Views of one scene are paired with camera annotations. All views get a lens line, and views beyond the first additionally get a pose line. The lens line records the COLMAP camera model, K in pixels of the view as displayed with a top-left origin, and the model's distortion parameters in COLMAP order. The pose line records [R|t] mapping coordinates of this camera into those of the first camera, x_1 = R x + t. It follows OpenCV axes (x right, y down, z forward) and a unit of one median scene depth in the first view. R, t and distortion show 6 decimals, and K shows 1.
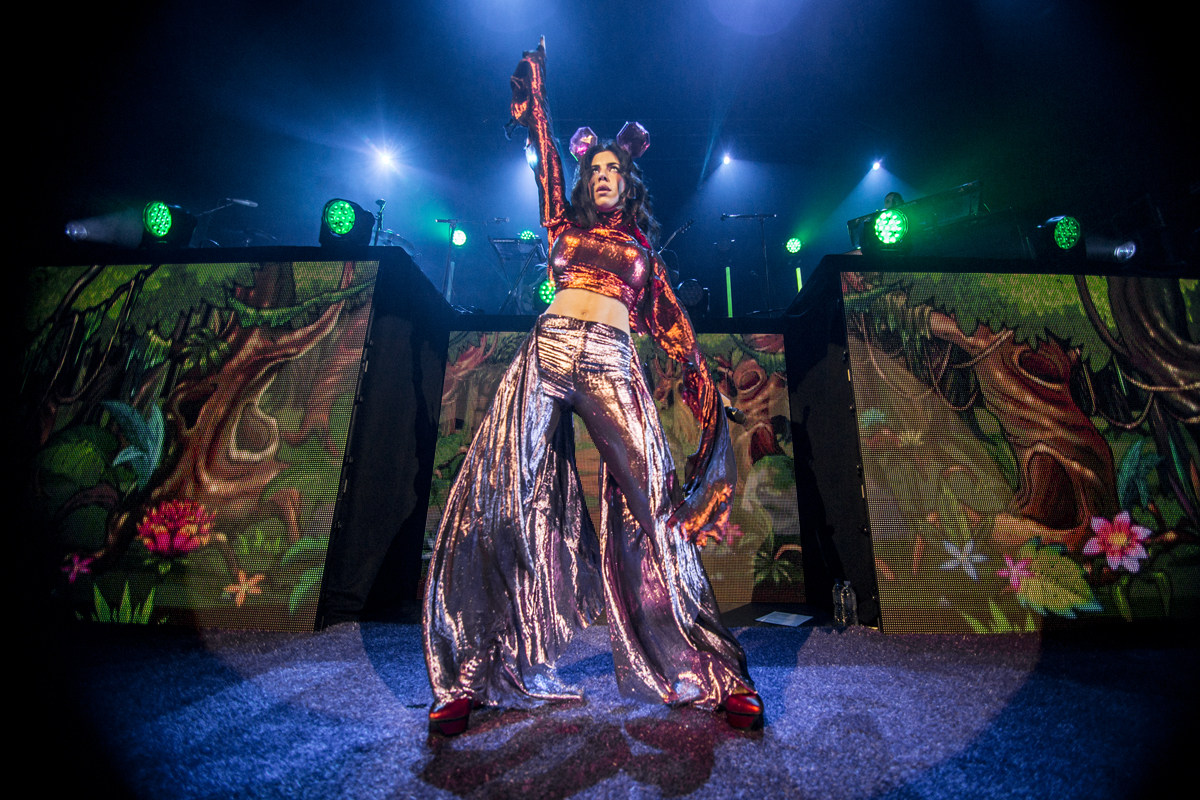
lens RADIAL K [[429.1, 0, 633.3], [0, 429.1, 408.0], [0, 0, 1]] dist [-0.021866, -0.000356]
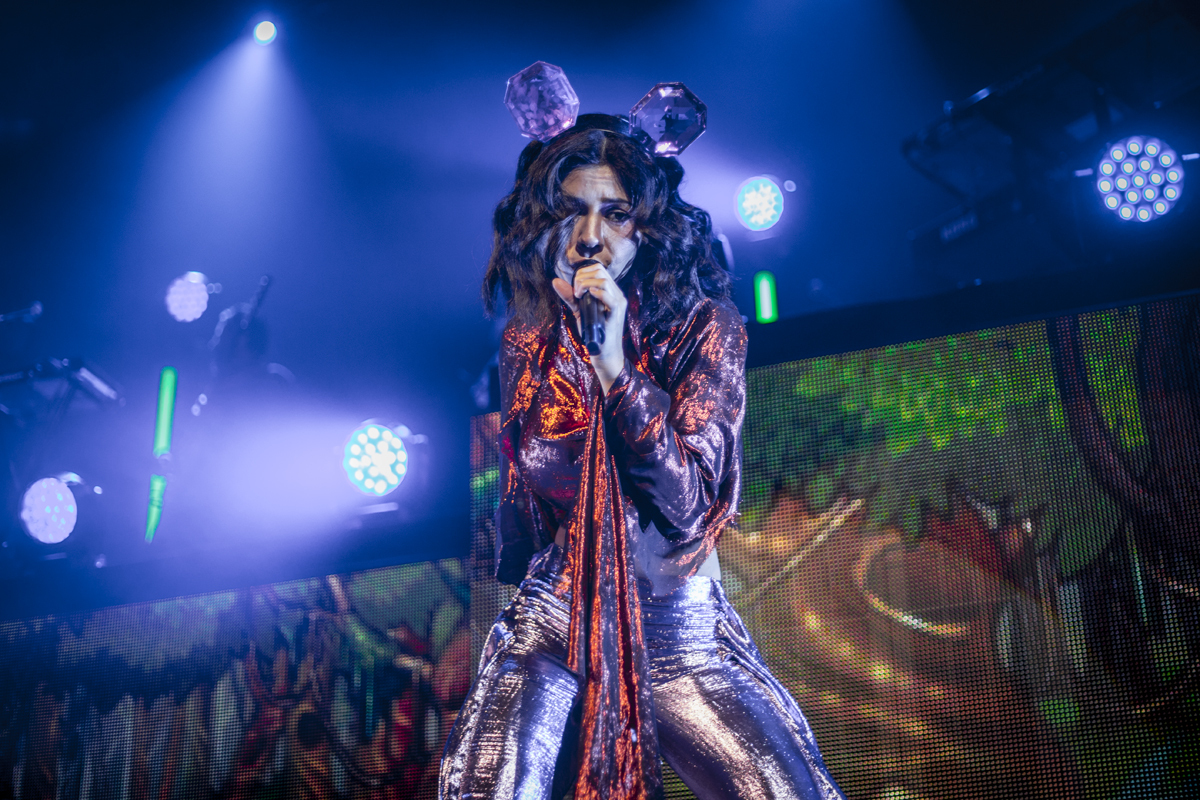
lens RADIAL K [[1830.2, 0, 600.2], [0, 1830.2, 400.3], [0, 0, 1]] dist [-0.087371, 0.000000]
pose [[0.953904, -0.163781, -0.251480, 1.098245], [0.111986, 0.971687, -0.208049, 0.054040], [0.278434, 0.170297, 0.945237, -0.691893]]
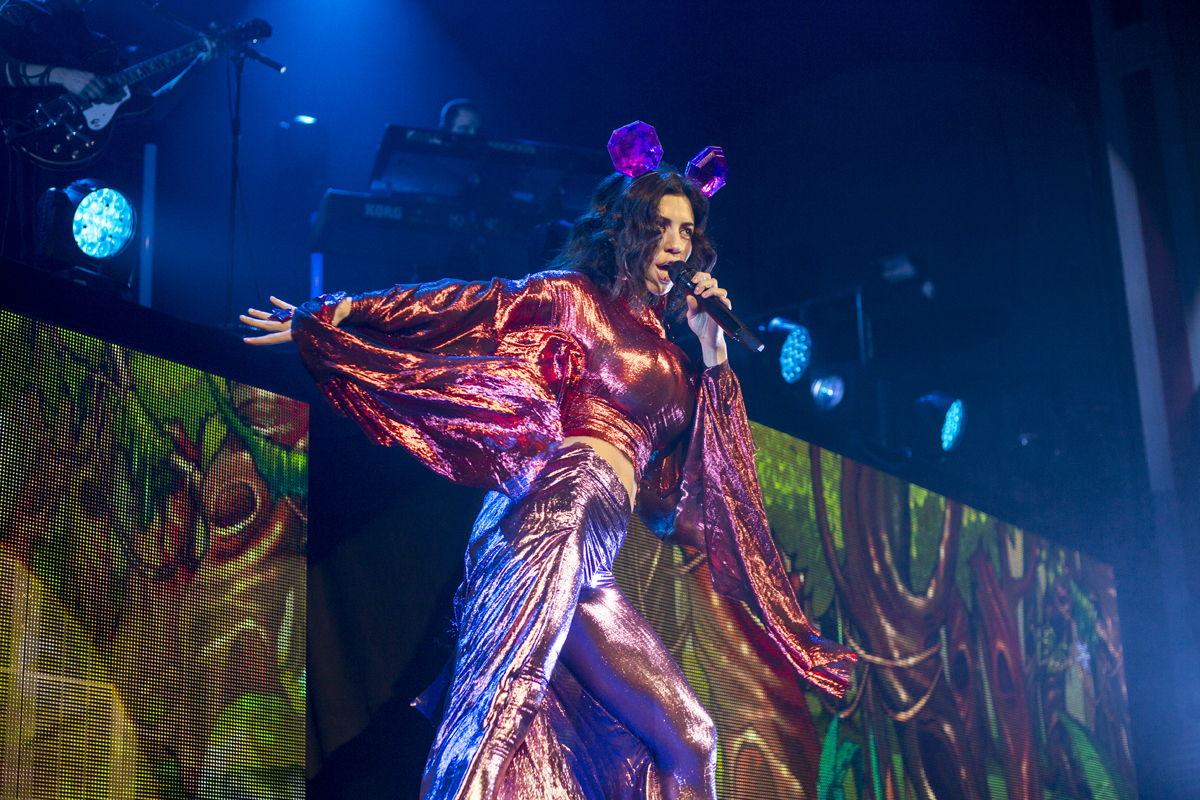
lens RADIAL K [[1830.2, 0, 599.8], [0, 1830.2, 401.5], [0, 0, 1]] dist [-0.087371, 0.000000]
pose [[0.637315, 0.225284, 0.736937, -1.009708], [-0.160185, 0.974153, -0.159272, 0.072257], [-0.753770, -0.016540, 0.656930, -0.437893]]
